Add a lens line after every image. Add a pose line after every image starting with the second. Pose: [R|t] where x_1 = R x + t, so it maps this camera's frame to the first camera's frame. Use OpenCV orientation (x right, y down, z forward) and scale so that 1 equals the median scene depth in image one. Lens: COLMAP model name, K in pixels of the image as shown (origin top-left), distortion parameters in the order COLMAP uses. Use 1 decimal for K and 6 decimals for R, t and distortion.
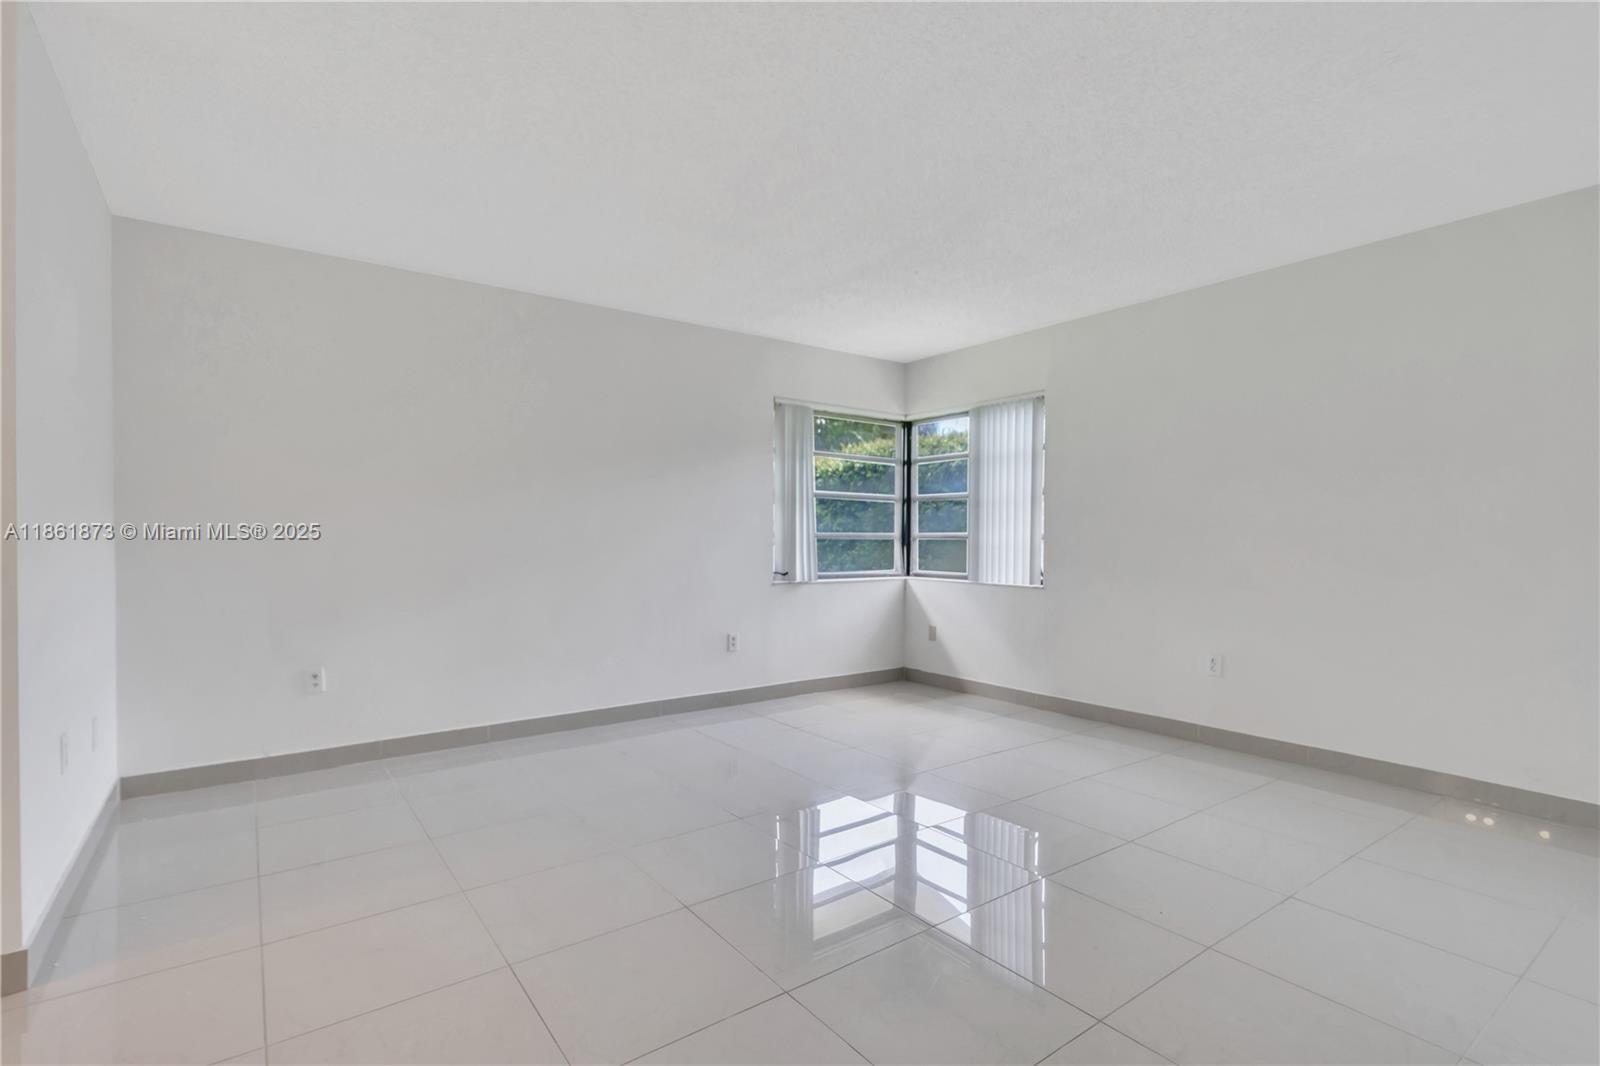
lens RADIAL K [[746.8, 0, 794.8], [0, 746.8, 554.5], [0, 0, 1]] dist [-0.000934, -0.000326]
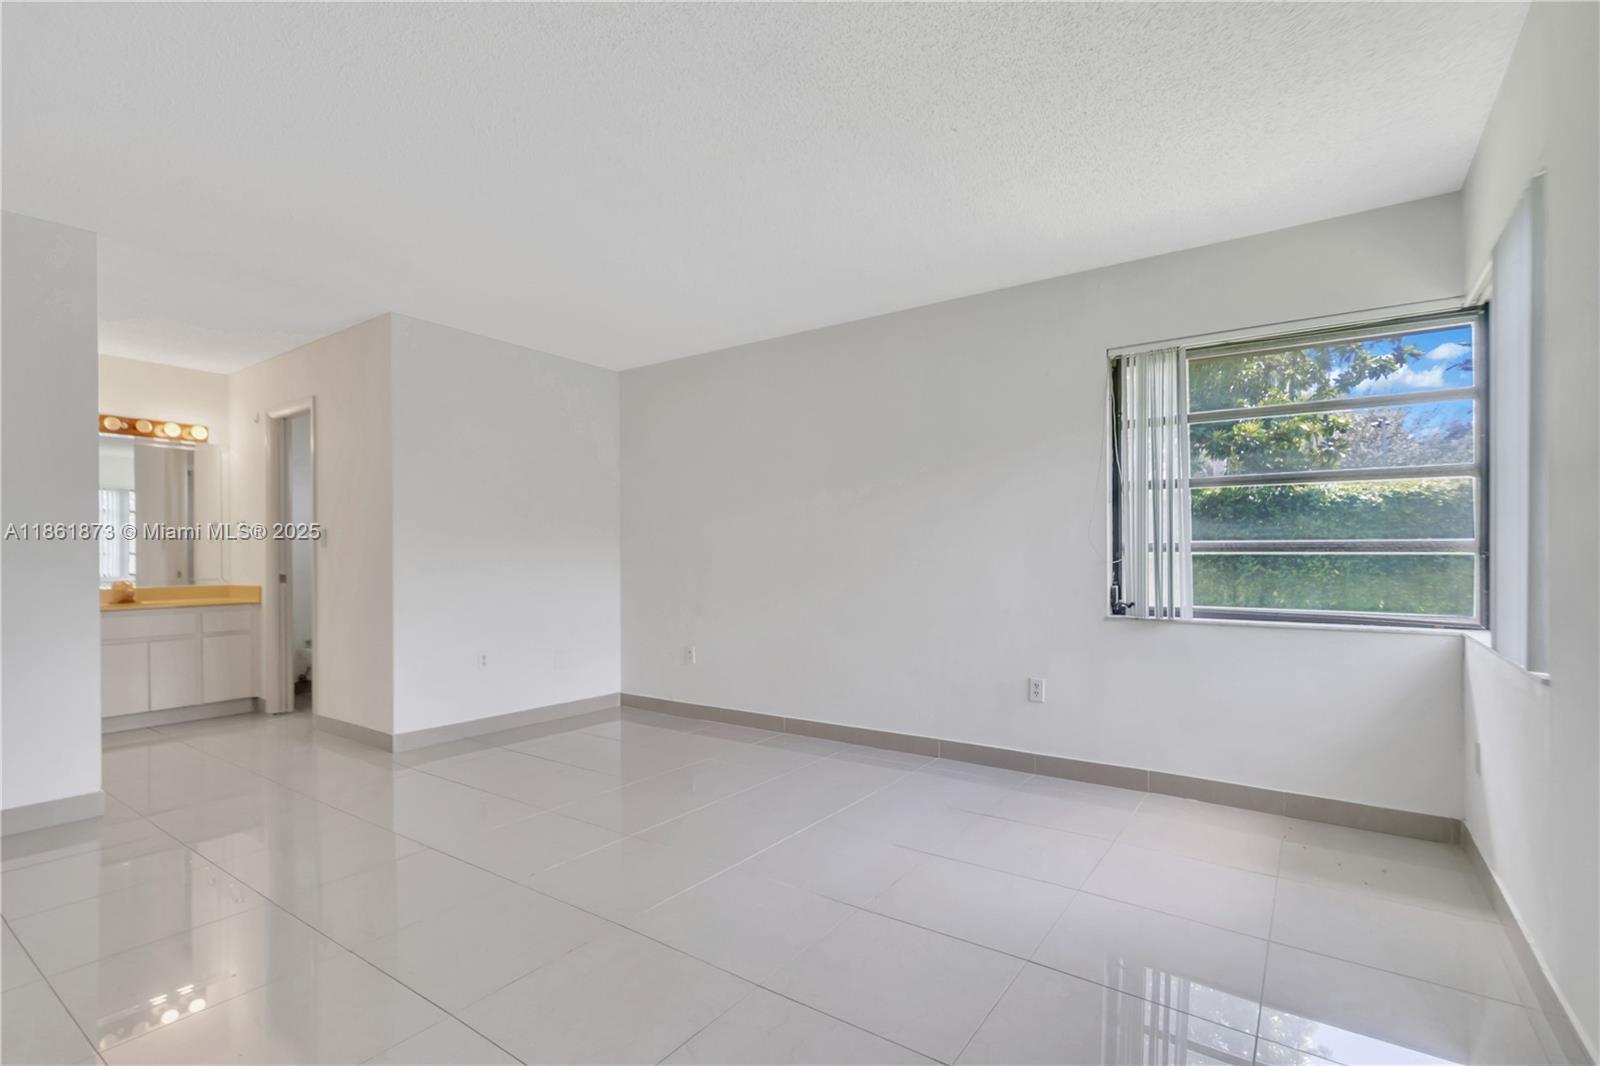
lens RADIAL K [[746.8, 0, 794.8], [0, 746.8, 554.5], [0, 0, 1]] dist [-0.000934, -0.000326]
pose [[0.316927, -0.004574, -0.948439, 0.527355], [-0.016363, 0.999813, -0.010290, -0.007386], [0.948309, 0.018780, 0.316793, 0.501556]]
